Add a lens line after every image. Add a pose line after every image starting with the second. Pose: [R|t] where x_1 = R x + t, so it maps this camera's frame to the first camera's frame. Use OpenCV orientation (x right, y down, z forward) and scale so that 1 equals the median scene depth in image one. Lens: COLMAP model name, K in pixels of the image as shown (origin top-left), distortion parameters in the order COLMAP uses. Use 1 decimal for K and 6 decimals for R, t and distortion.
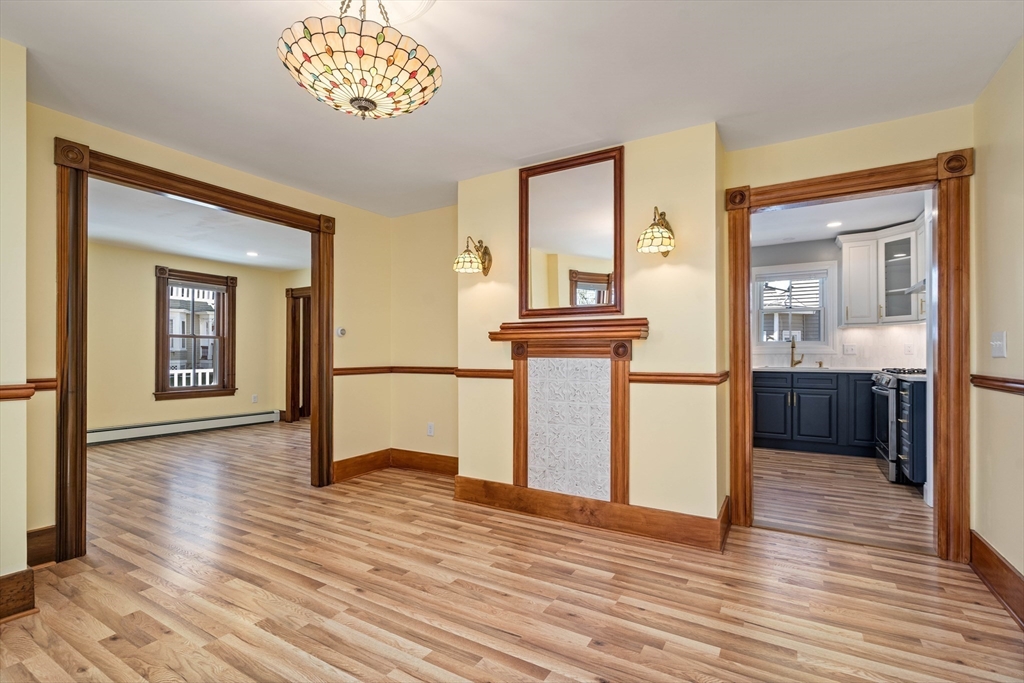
lens RADIAL K [[472.6, 0, 511.2], [0, 472.6, 342.8], [0, 0, 1]] dist [-0.003217, 0.000852]
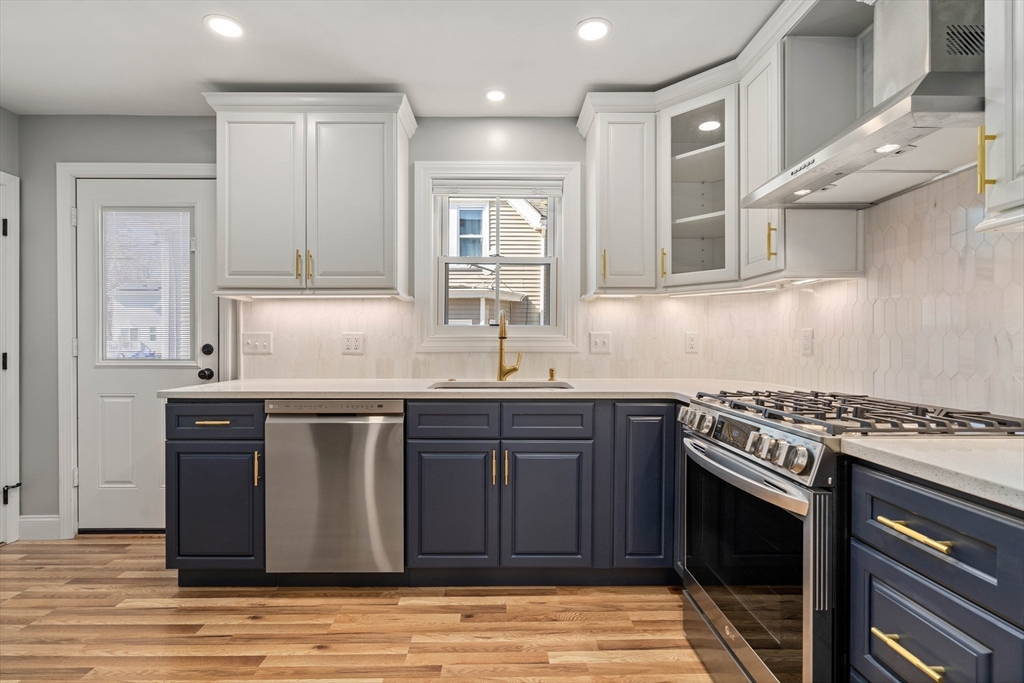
lens RADIAL K [[472.6, 0, 507.0], [0, 472.6, 342.7], [0, 0, 1]] dist [-0.003217, 0.000852]
pose [[0.849871, -0.001152, 0.526990, 0.386938], [-0.005509, 0.999924, 0.011070, 0.009306], [-0.526963, -0.012312, 0.849799, 0.654847]]
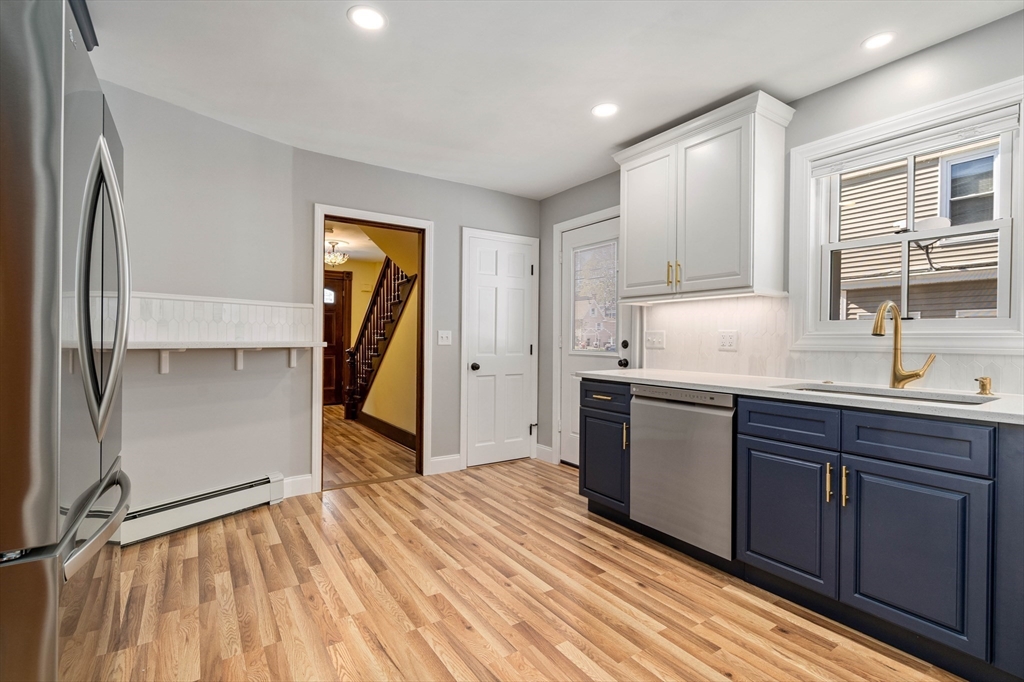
lens RADIAL K [[472.6, 0, 519.1], [0, 472.6, 335.4], [0, 0, 1]] dist [-0.003217, 0.000852]
pose [[0.909984, 0.002119, -0.414639, 0.522319], [-0.001005, 0.999995, 0.002905, 0.009341], [0.414643, -0.002227, 0.909981, 0.585873]]
